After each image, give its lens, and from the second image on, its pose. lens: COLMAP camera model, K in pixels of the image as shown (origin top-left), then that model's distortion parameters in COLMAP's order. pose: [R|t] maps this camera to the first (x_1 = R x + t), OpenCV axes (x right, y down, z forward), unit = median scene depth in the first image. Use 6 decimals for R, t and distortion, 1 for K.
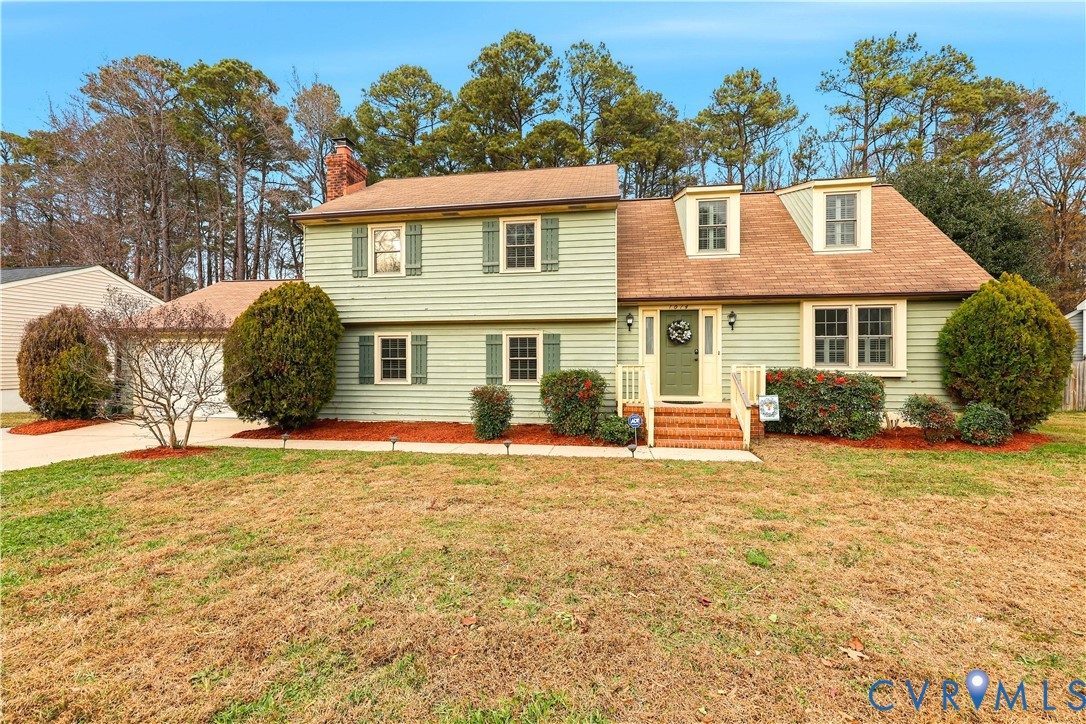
lens RADIAL K [[446.1, 0, 543.1], [0, 446.1, 358.5], [0, 0, 1]] dist [0.021339, 0.001032]
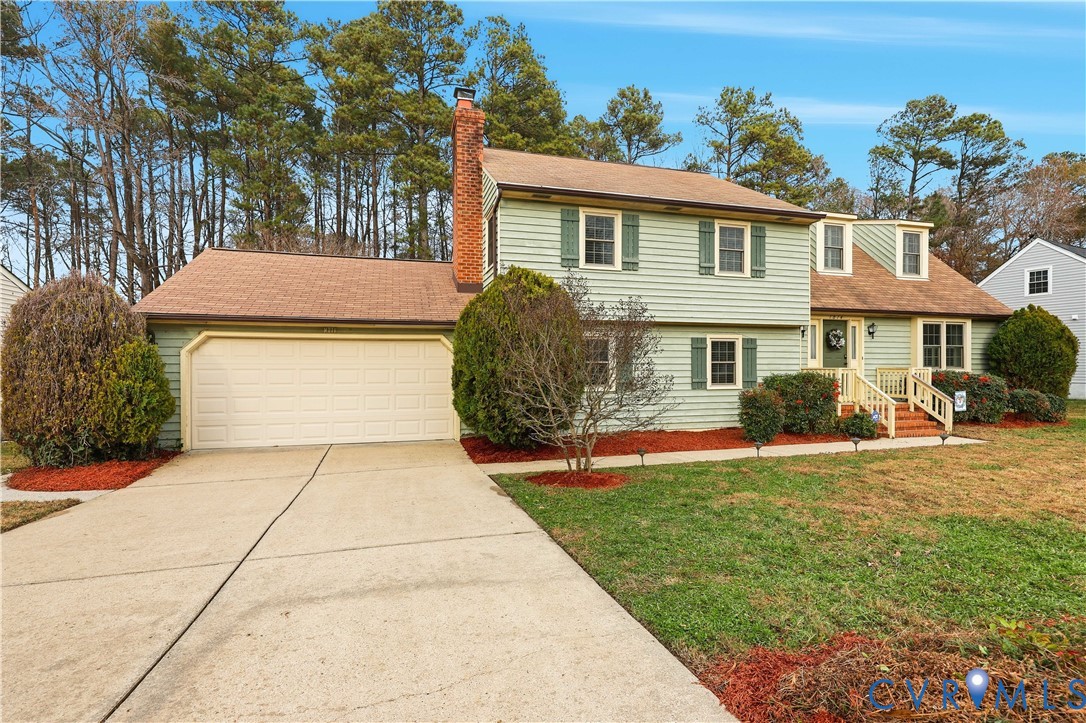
lens RADIAL K [[511.8, 0, 543.0], [0, 511.8, 362.5], [0, 0, 1]] dist [0.003450, 0.000477]
pose [[0.902663, 0.000781, 0.430348, -0.922924], [-0.000019, 0.999998, -0.001775, 0.002170], [-0.430349, 0.001594, 0.902661, 0.148489]]
